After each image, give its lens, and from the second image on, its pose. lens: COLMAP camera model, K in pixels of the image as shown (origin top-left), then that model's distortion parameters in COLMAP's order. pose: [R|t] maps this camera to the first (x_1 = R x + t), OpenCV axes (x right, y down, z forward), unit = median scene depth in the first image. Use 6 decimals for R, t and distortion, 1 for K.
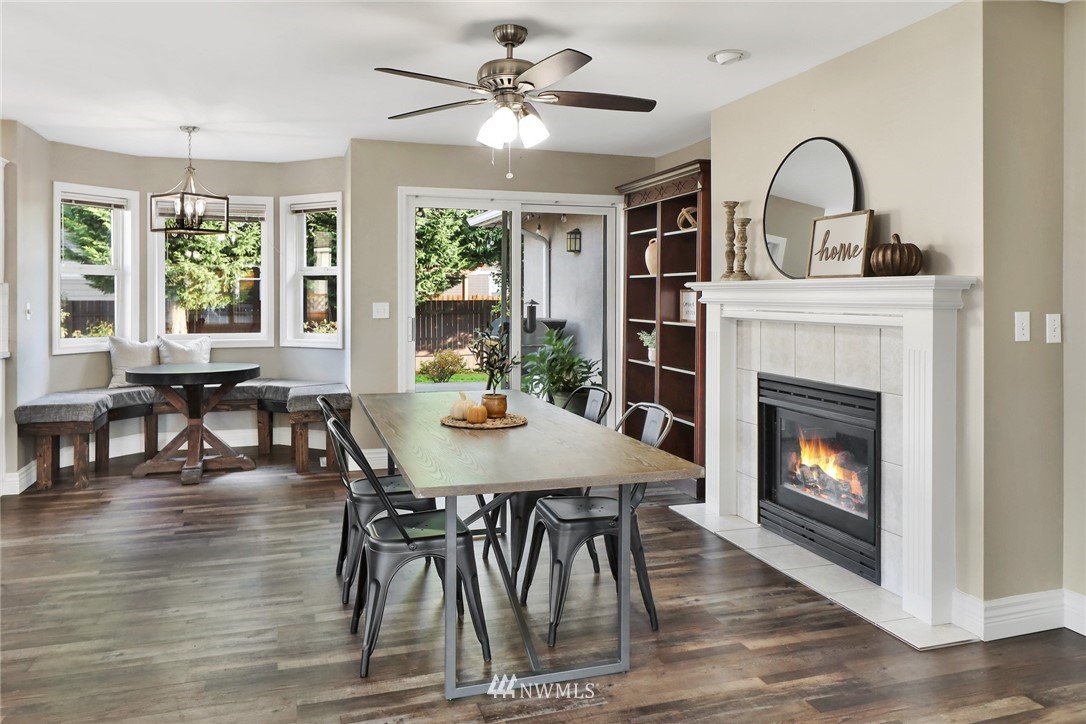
lens RADIAL K [[761.4, 0, 527.3], [0, 761.4, 302.4], [0, 0, 1]] dist [-0.001984, -0.000482]
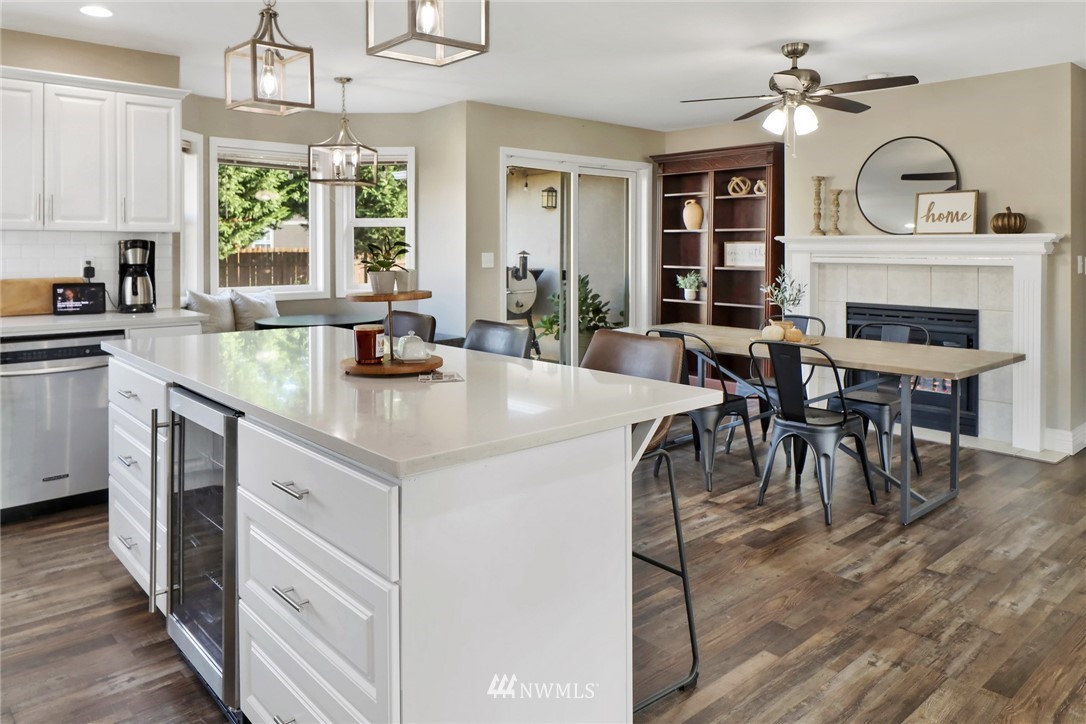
lens RADIAL K [[752.4, 0, 536.7], [0, 752.4, 264.8], [0, 0, 1]] dist [0.003098, 0.001757]
pose [[0.914253, -0.009585, 0.405029, -0.667889], [0.003879, 0.999881, 0.014907, 0.001566], [-0.405124, -0.012057, 0.914182, -0.013442]]
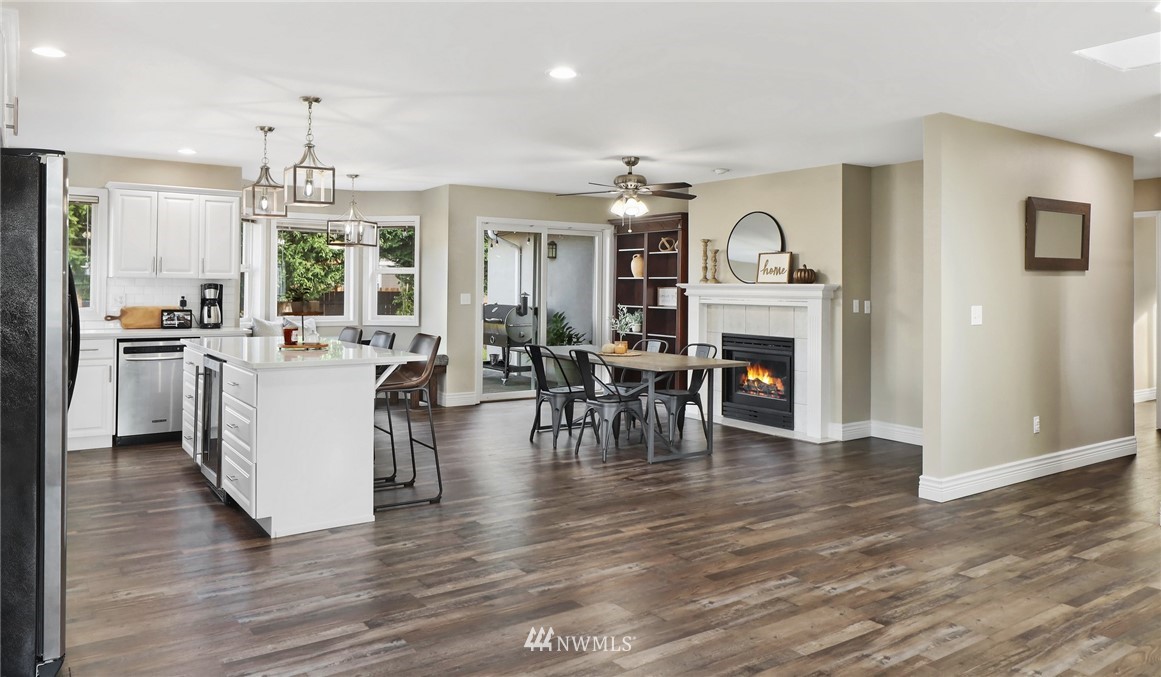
lens RADIAL K [[779.7, 0, 582.3], [0, 779.7, 287.8], [0, 0, 1]] dist [0.005175, -0.000687]
pose [[0.950016, 0.008473, 0.312087, -0.539022], [-0.005972, 0.999942, -0.008967, 0.000880], [-0.312144, 0.006655, 0.950011, -0.611120]]
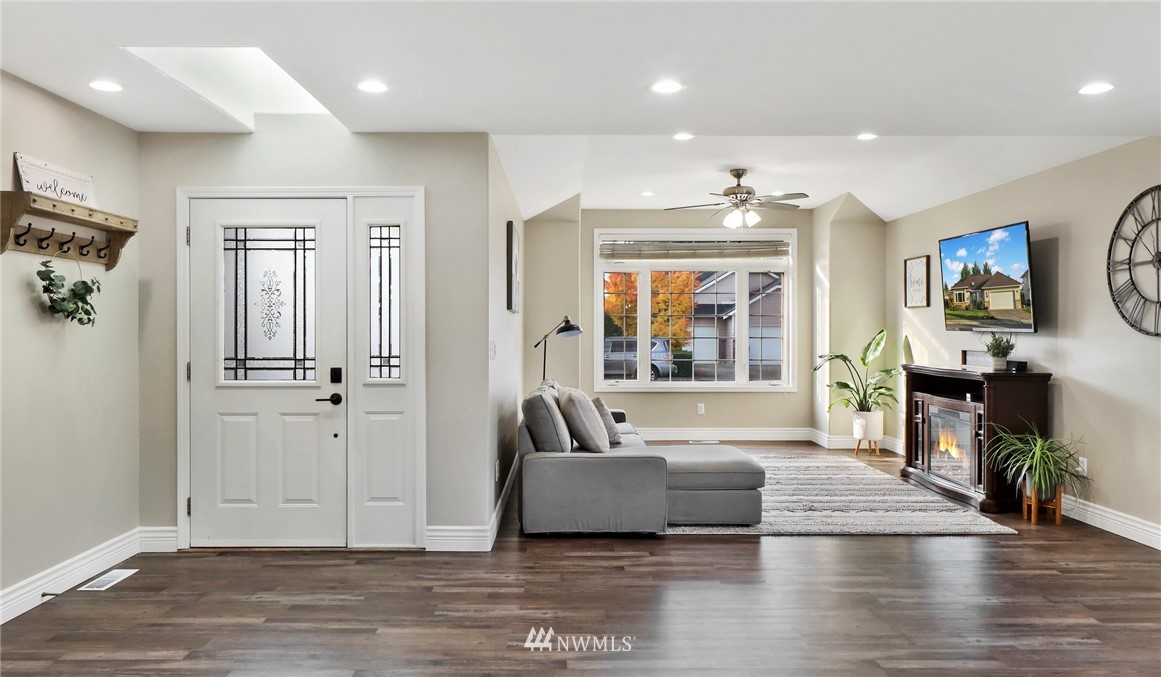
lens RADIAL K [[802.2, 0, 567.0], [0, 802.2, 324.4], [0, 0, 1]] dist [-0.004515, -0.005674]
pose [[-0.955995, 0.002471, 0.293372, -0.306000], [0.001766, 0.999995, -0.002668, -0.003790], [-0.293377, -0.002033, -0.955995, 0.501532]]
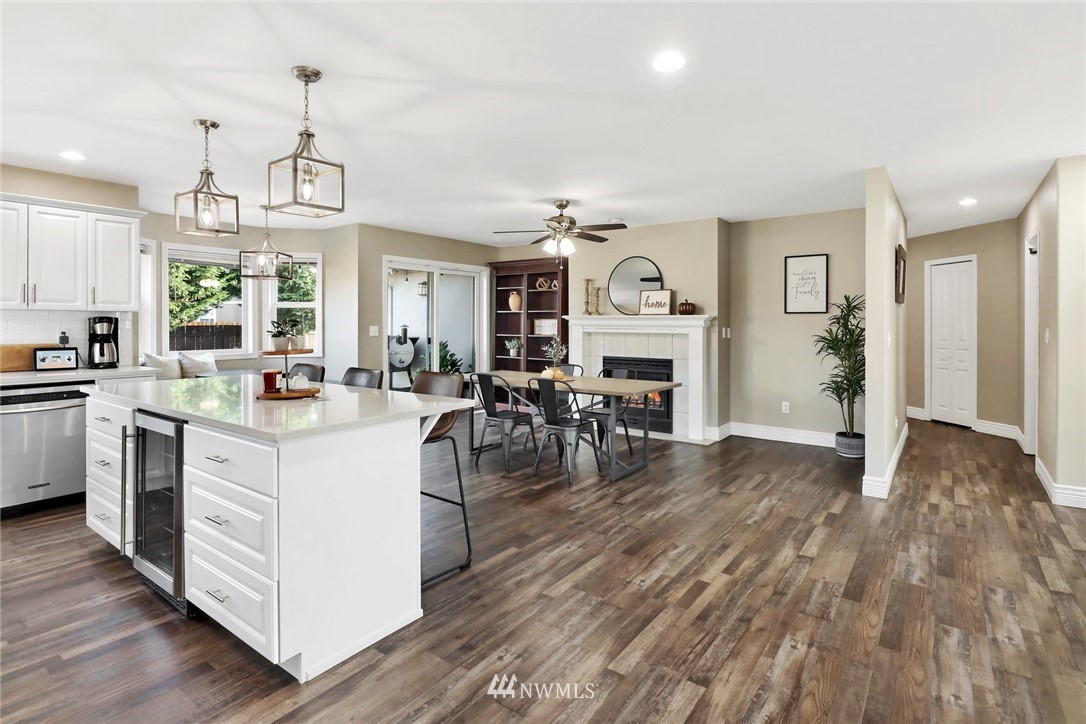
lens RADIAL K [[534.1, 0, 547.8], [0, 534.1, 329.4], [0, 0, 1]] dist [0.003250, -0.002067]
pose [[0.804630, -0.007120, 0.593734, -0.672899], [0.003959, 0.999970, 0.006626, 0.001668], [-0.593764, -0.002981, 0.804634, -0.150313]]
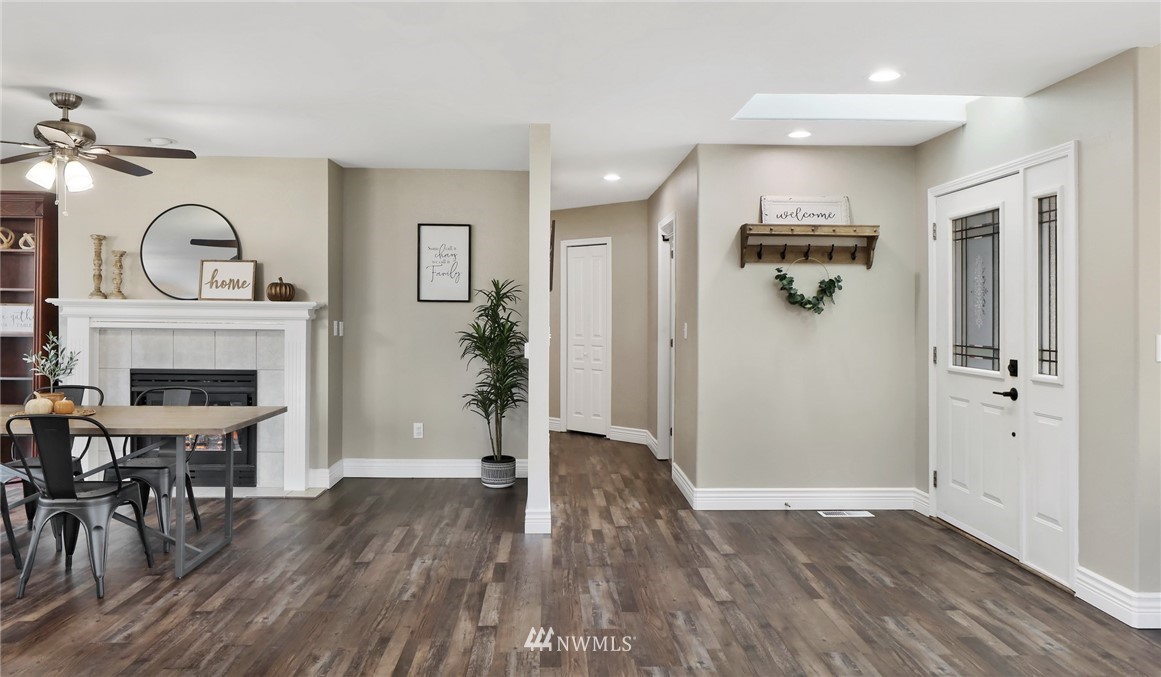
lens RADIAL K [[794.8, 0, 565.4], [0, 794.8, 316.4], [0, 0, 1]] dist [0.003477, -0.006950]
pose [[0.275409, -0.002148, 0.961325, -0.715473], [-0.002186, 0.999994, 0.002861, -0.003941], [-0.961325, -0.002889, 0.275403, -0.089732]]
